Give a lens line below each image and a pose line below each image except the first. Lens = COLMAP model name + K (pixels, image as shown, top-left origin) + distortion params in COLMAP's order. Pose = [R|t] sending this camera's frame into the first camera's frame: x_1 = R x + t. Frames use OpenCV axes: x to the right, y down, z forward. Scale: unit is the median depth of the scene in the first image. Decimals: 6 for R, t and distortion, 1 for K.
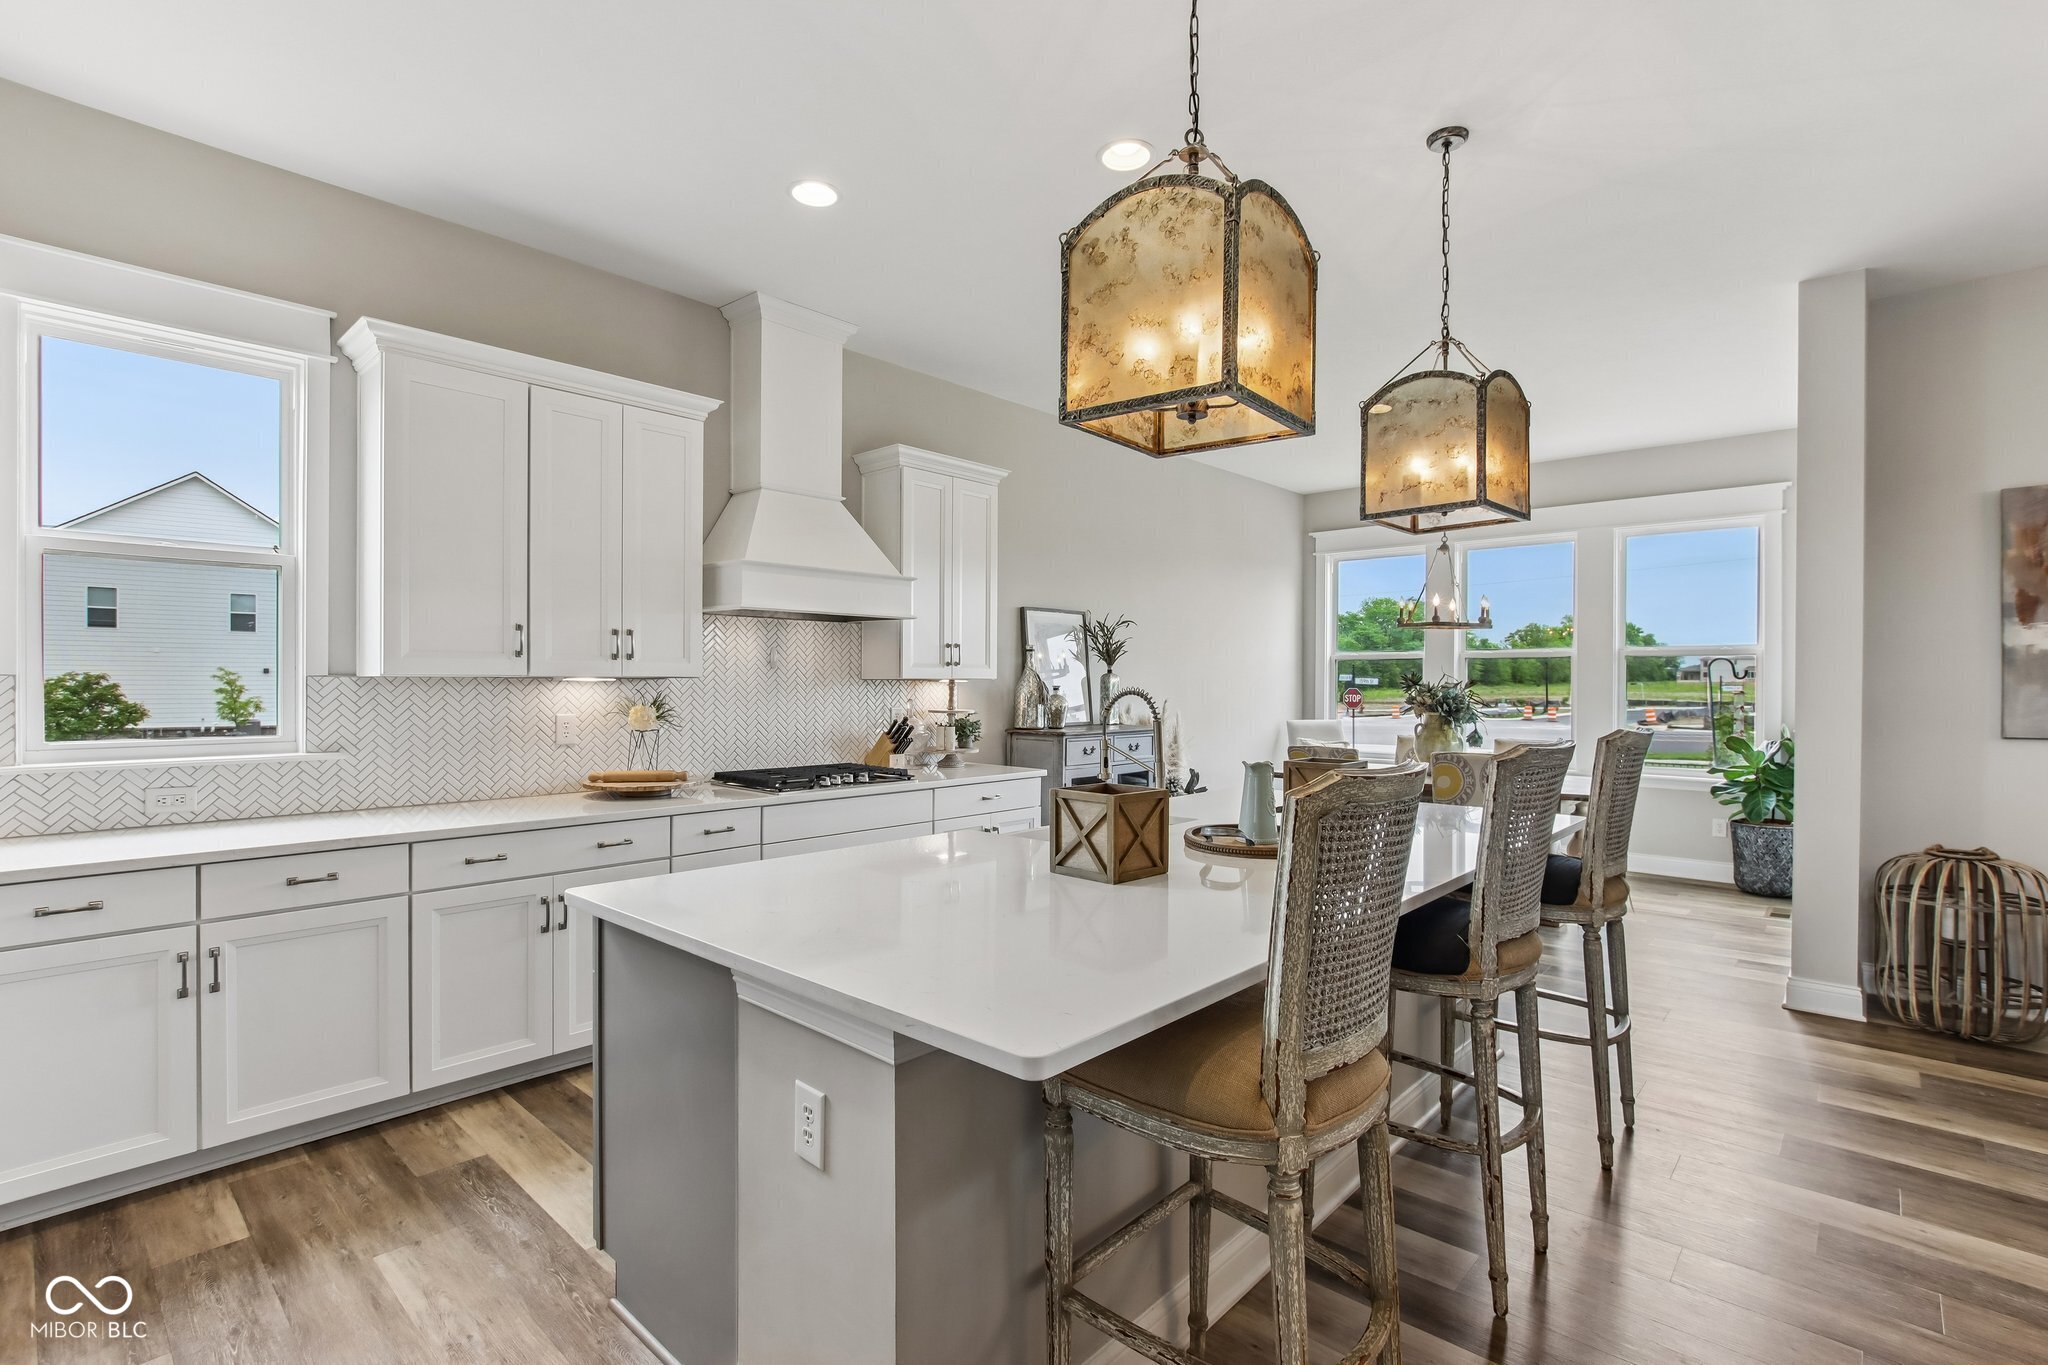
lens RADIAL K [[949.0, 0, 1025.2], [0, 949.0, 683.1], [0, 0, 1]] dist [-0.016053, 0.004033]
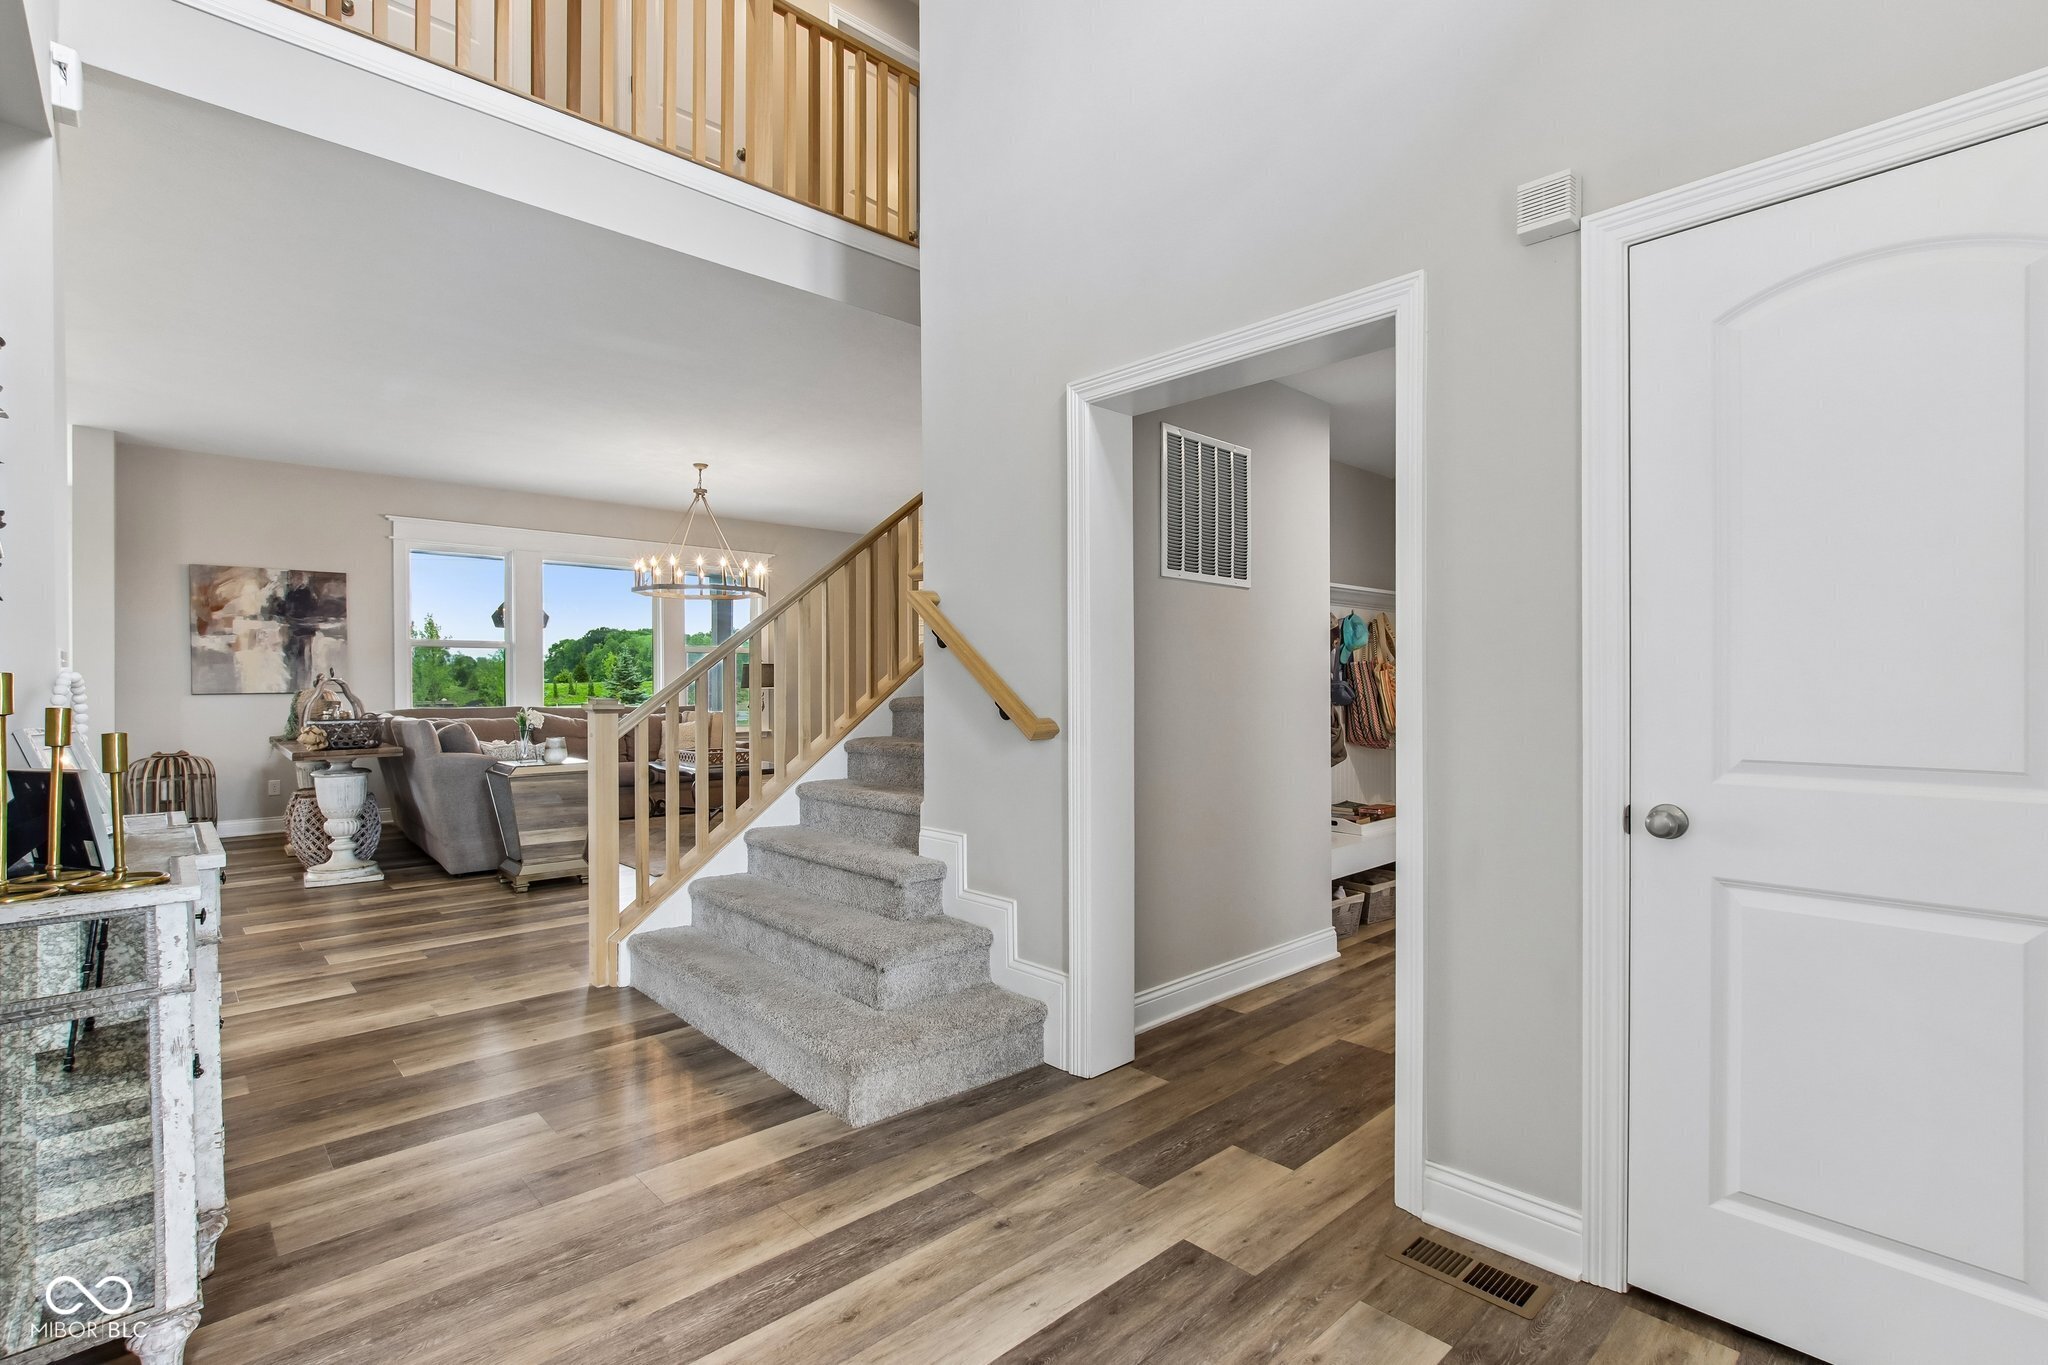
lens RADIAL K [[947.9, 0, 1023.5], [0, 947.9, 690.9], [0, 0, 1]] dist [-0.013846, 0.001640]
pose [[0.081075, -0.011610, 0.996640, -0.737741], [0.005417, 0.999923, 0.011208, 0.039502], [-0.996693, 0.004490, 0.081131, -0.859985]]
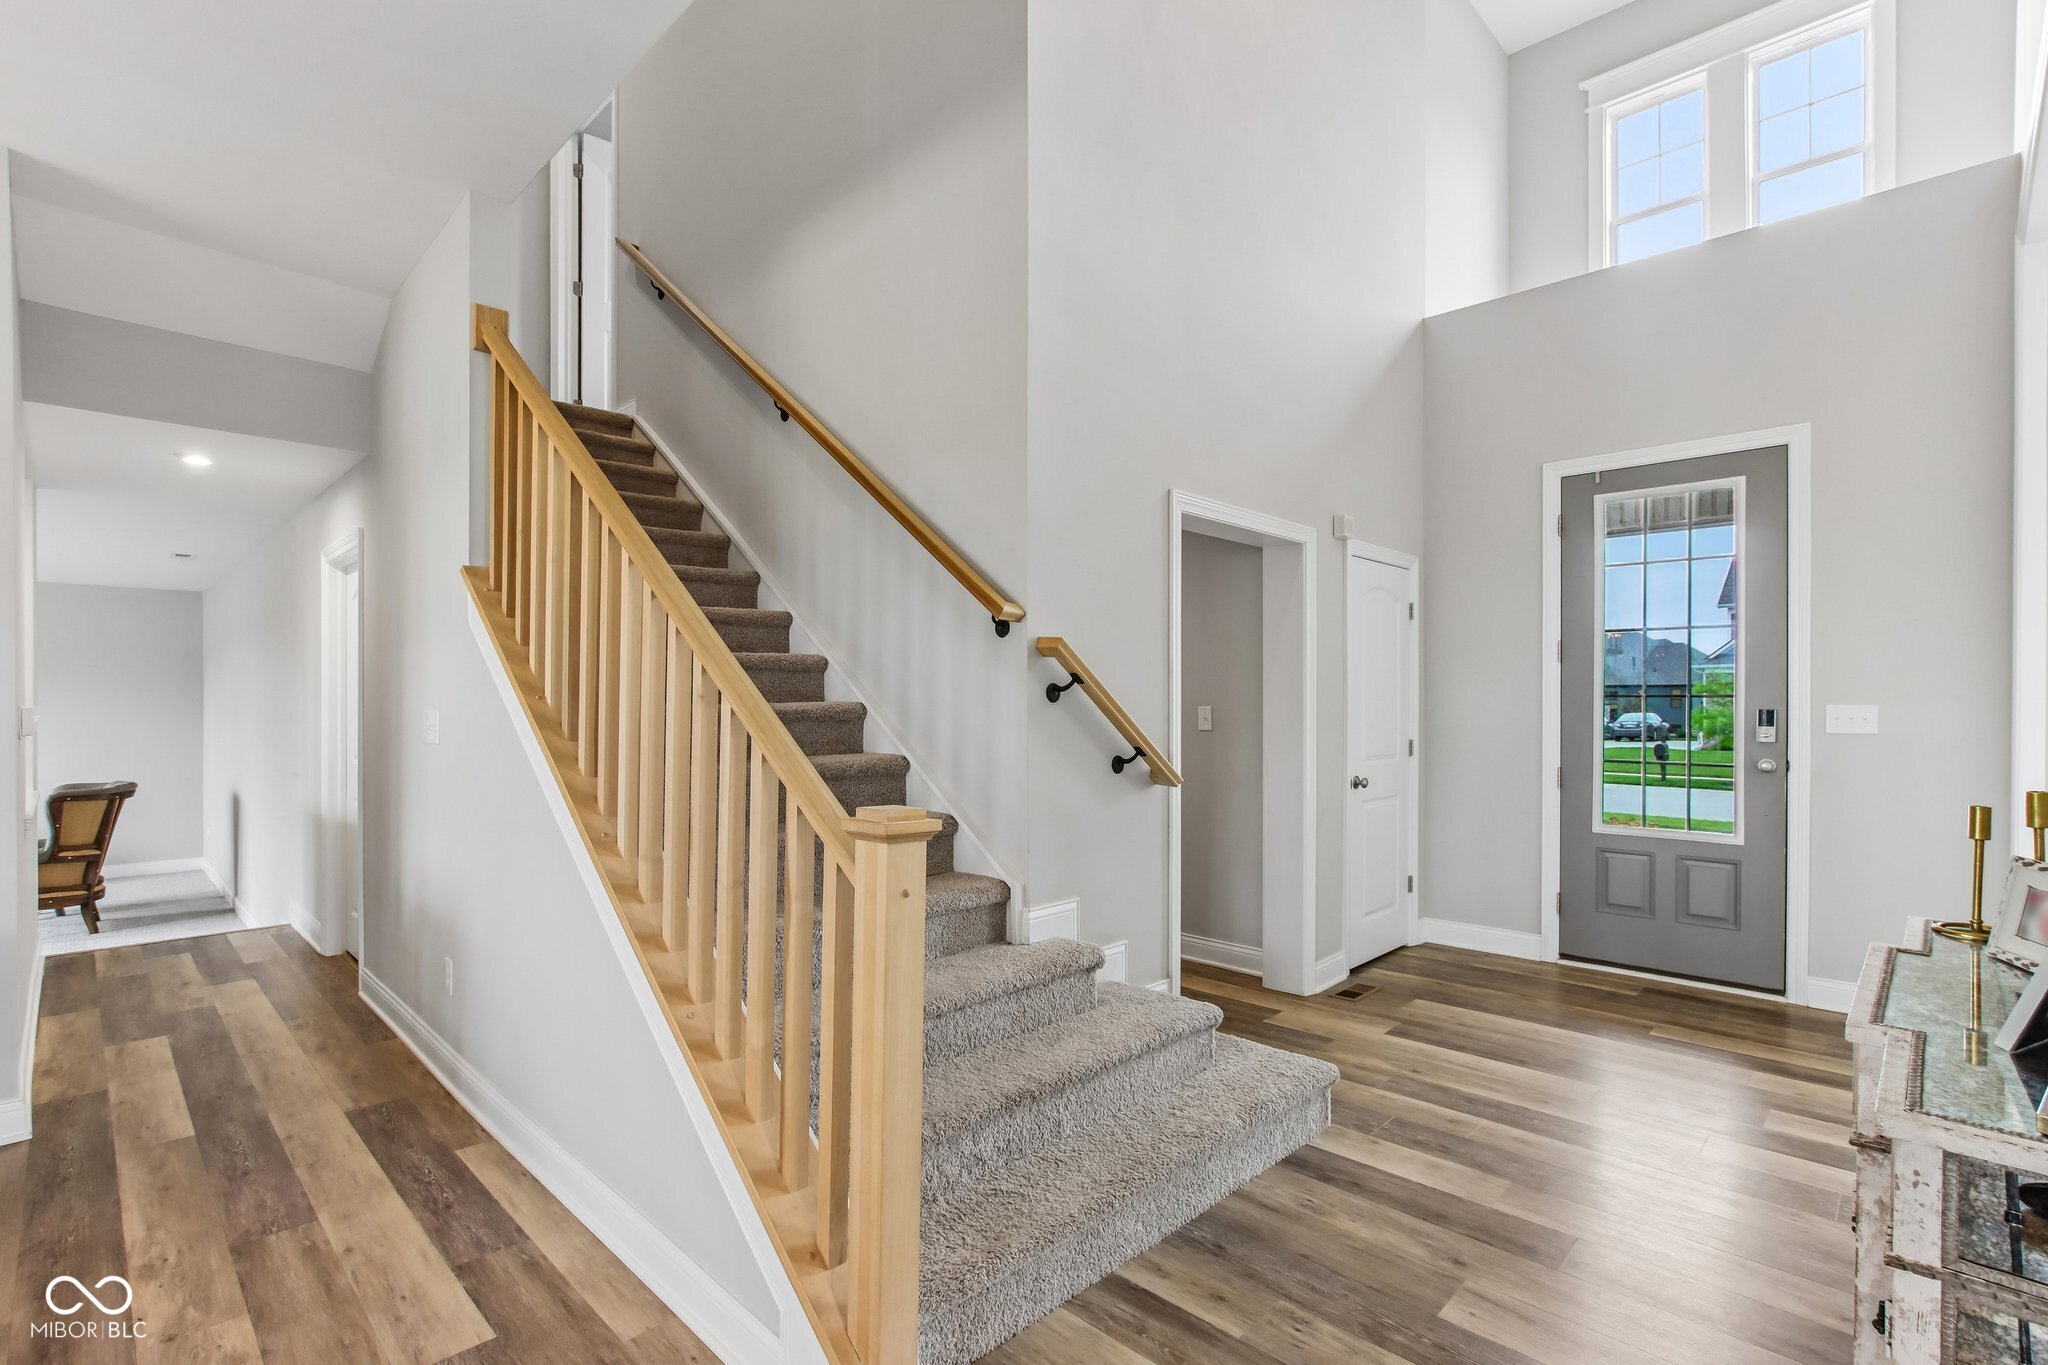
lens RADIAL K [[947.1, 0, 1030.3], [0, 947.1, 705.2], [0, 0, 1]] dist [-0.013096, 0.001441]
pose [[-0.999482, -0.003417, 0.032016, 0.147341], [-0.003236, 0.999979, 0.005690, 0.007269], [-0.032035, 0.005583, -0.999471, 0.104784]]
